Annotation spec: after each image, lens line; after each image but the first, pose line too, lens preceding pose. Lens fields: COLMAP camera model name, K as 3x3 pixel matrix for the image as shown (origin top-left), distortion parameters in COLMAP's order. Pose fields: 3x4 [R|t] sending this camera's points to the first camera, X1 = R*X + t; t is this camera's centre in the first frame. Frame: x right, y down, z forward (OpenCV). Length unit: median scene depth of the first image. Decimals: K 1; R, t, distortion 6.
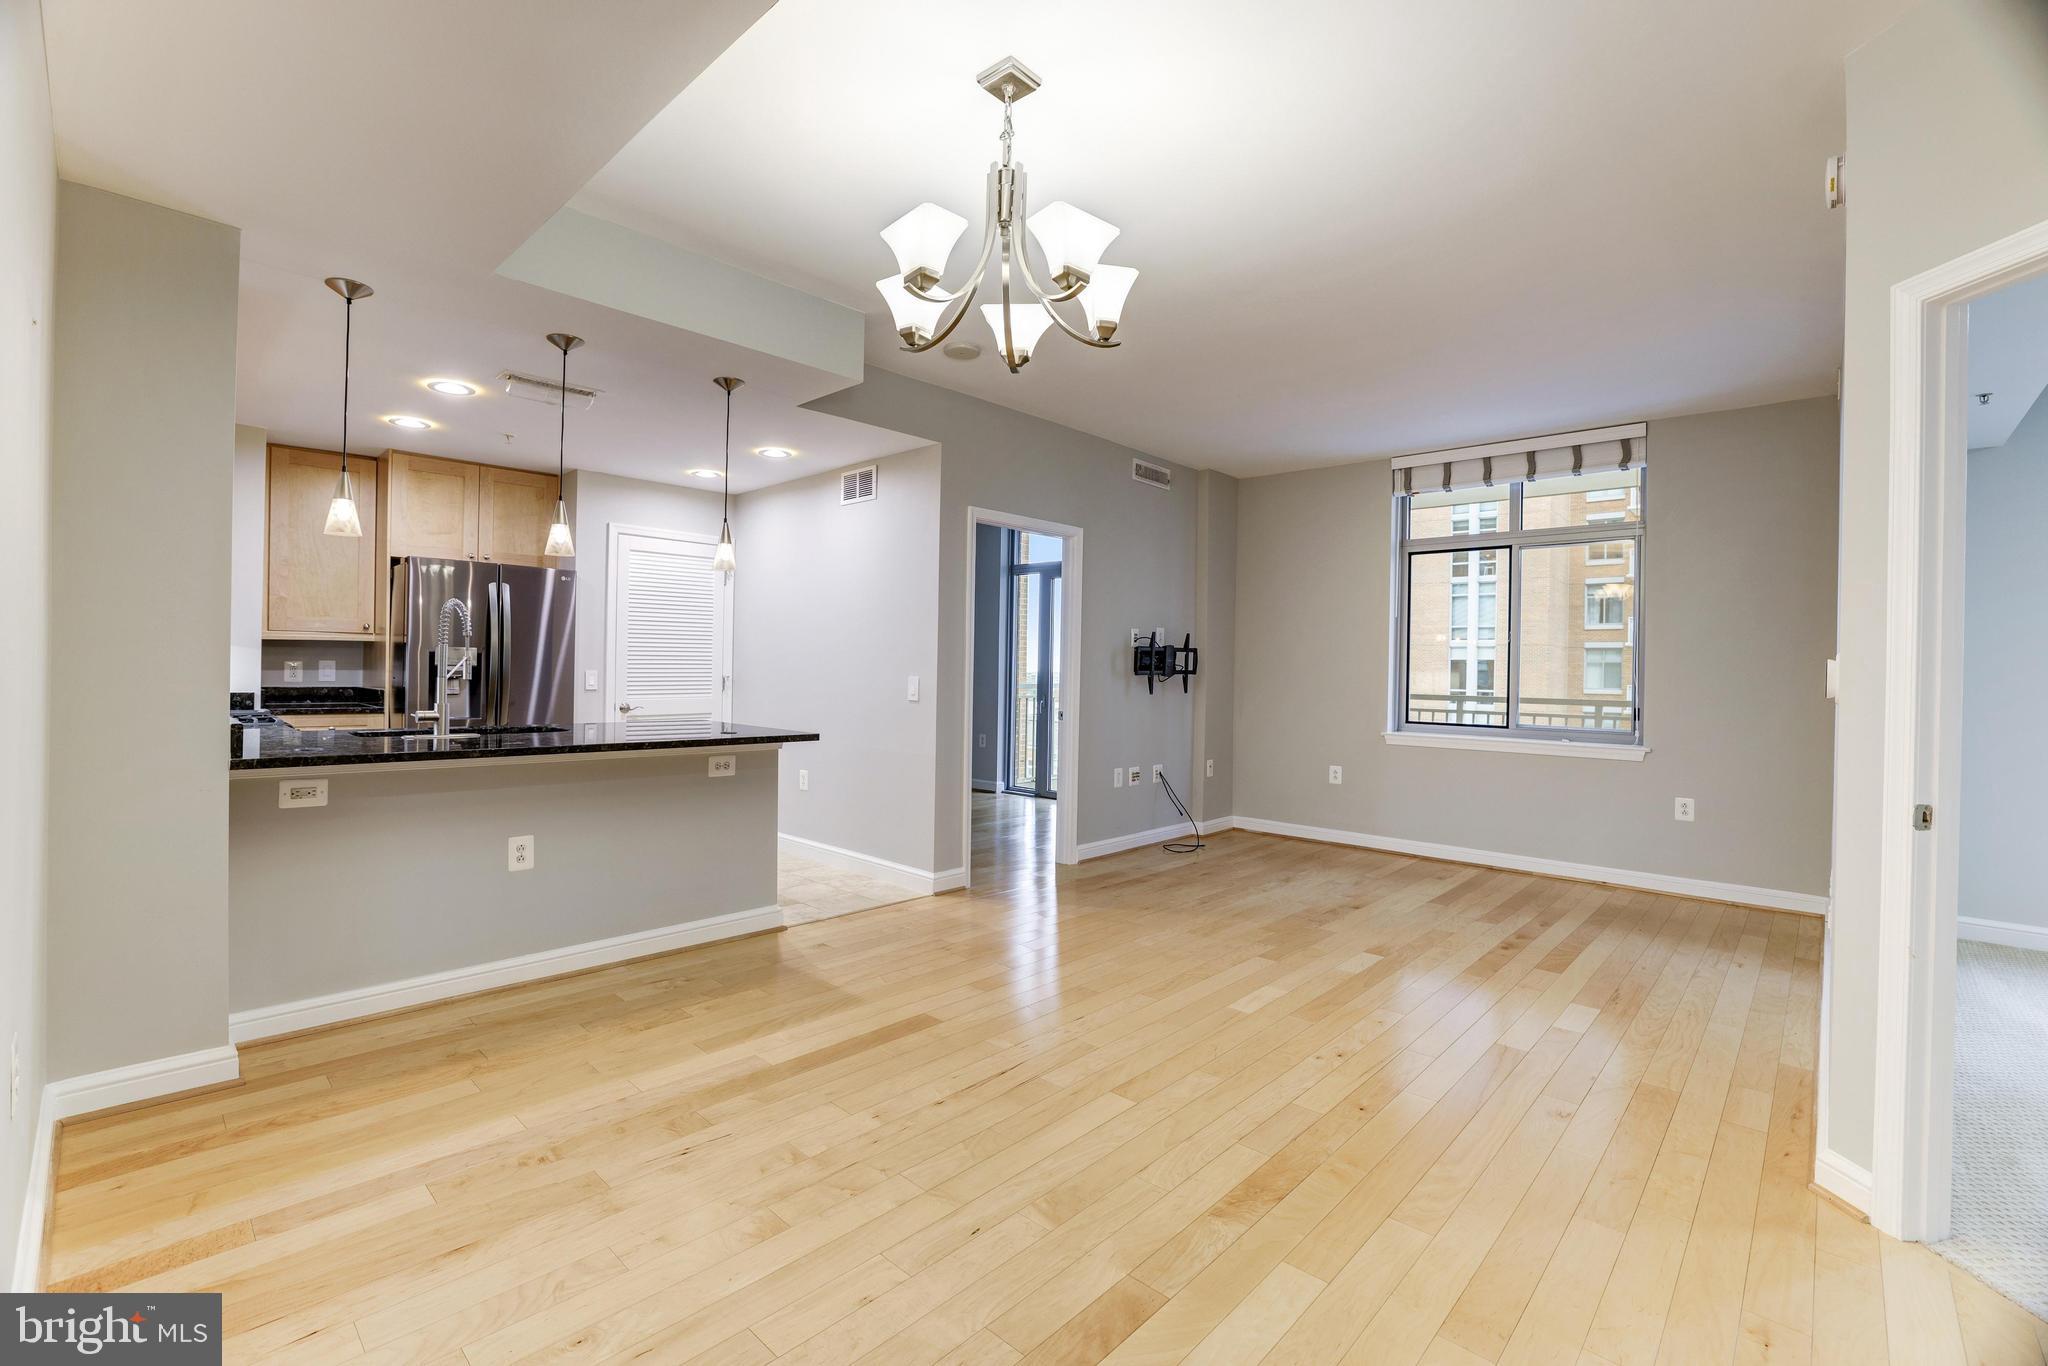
lens RADIAL K [[888.8, 0, 1019.3], [0, 888.8, 670.5], [0, 0, 1]] dist [-0.034786, 0.015181]
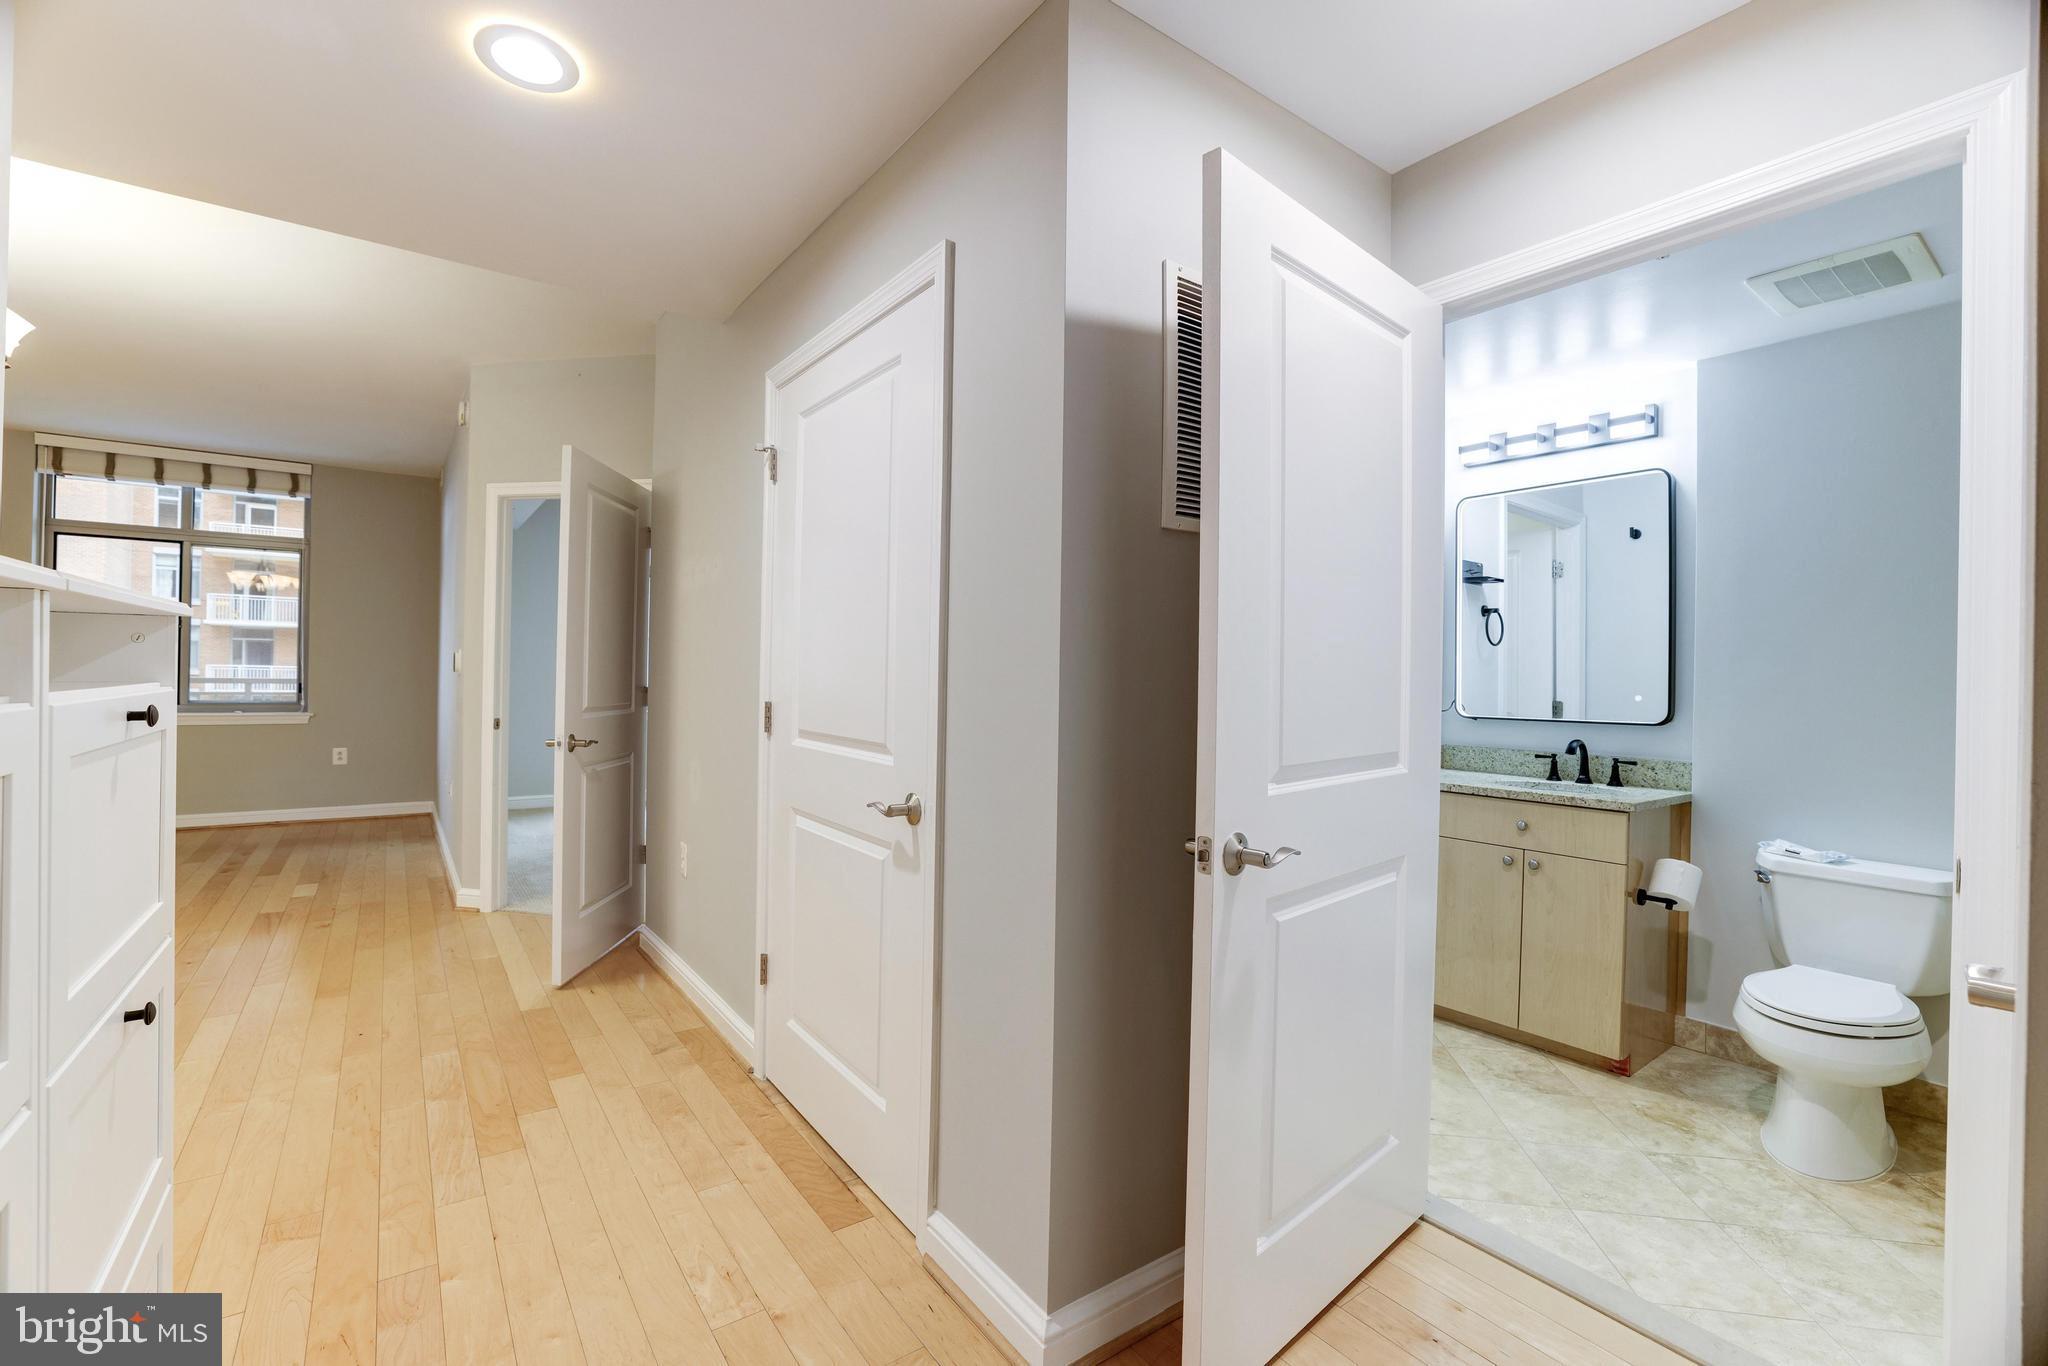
lens RADIAL K [[888.8, 0, 994.8], [0, 888.8, 672.7], [0, 0, 1]] dist [-0.034786, 0.015181]
pose [[0.213527, -0.013569, 0.976843, -0.335267], [-0.012021, 0.999791, 0.016515, -0.006470], [-0.976863, -0.015269, 0.213319, -0.272402]]
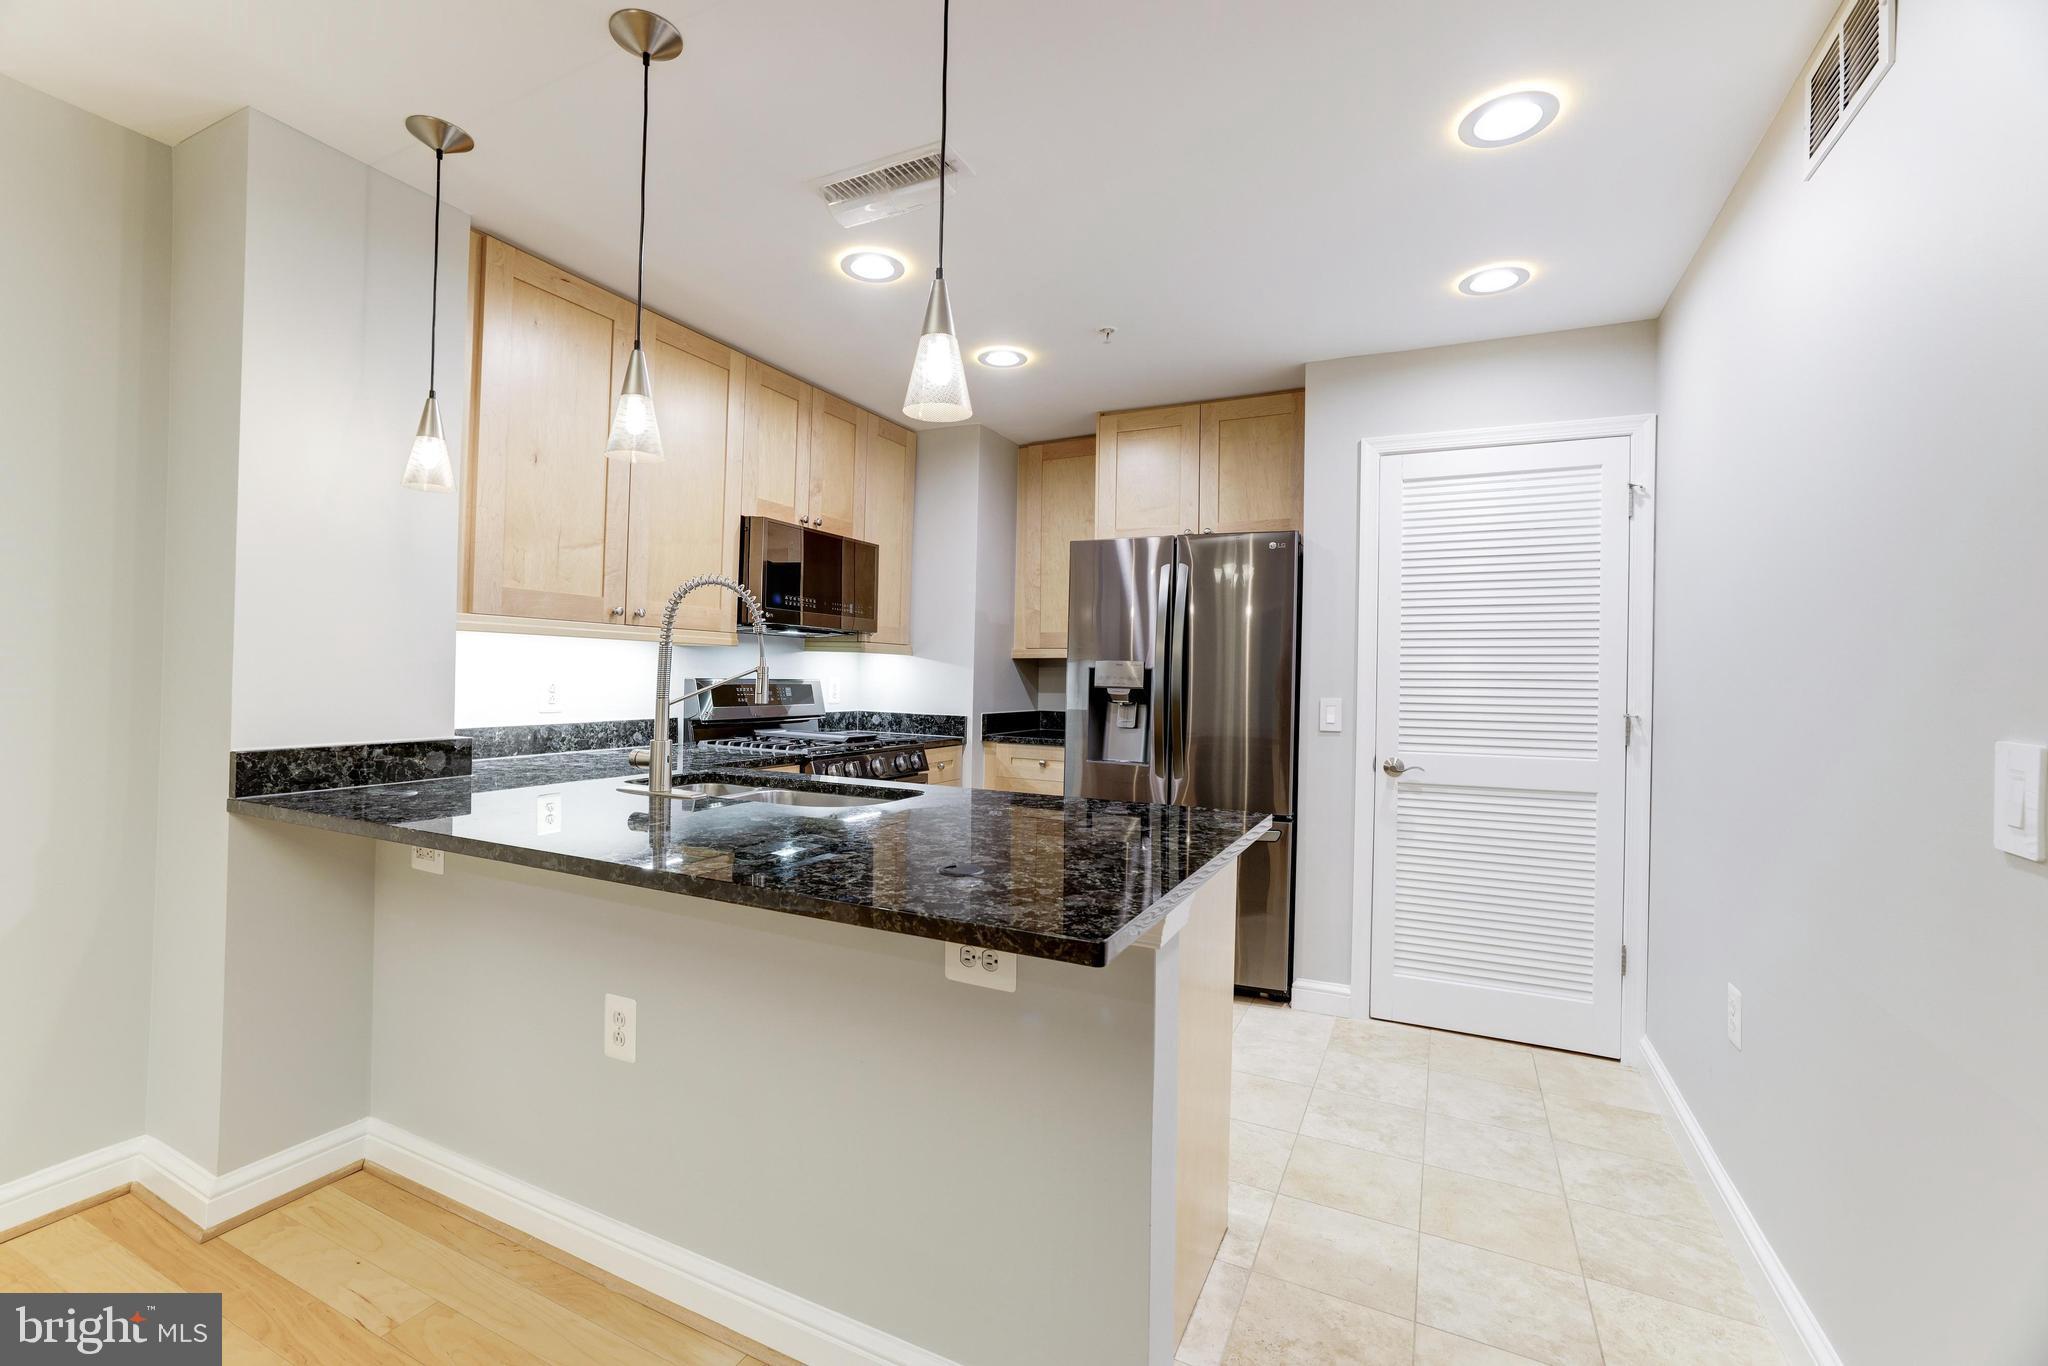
lens RADIAL K [[888.8, 0, 1008.4], [0, 888.8, 664.2], [0, 0, 1]] dist [-0.034786, 0.015181]
pose [[0.287530, -0.024261, -0.957464, 0.012424], [-0.016872, 0.999396, -0.030390, -0.001160], [0.957623, 0.024892, 0.286947, 0.666004]]
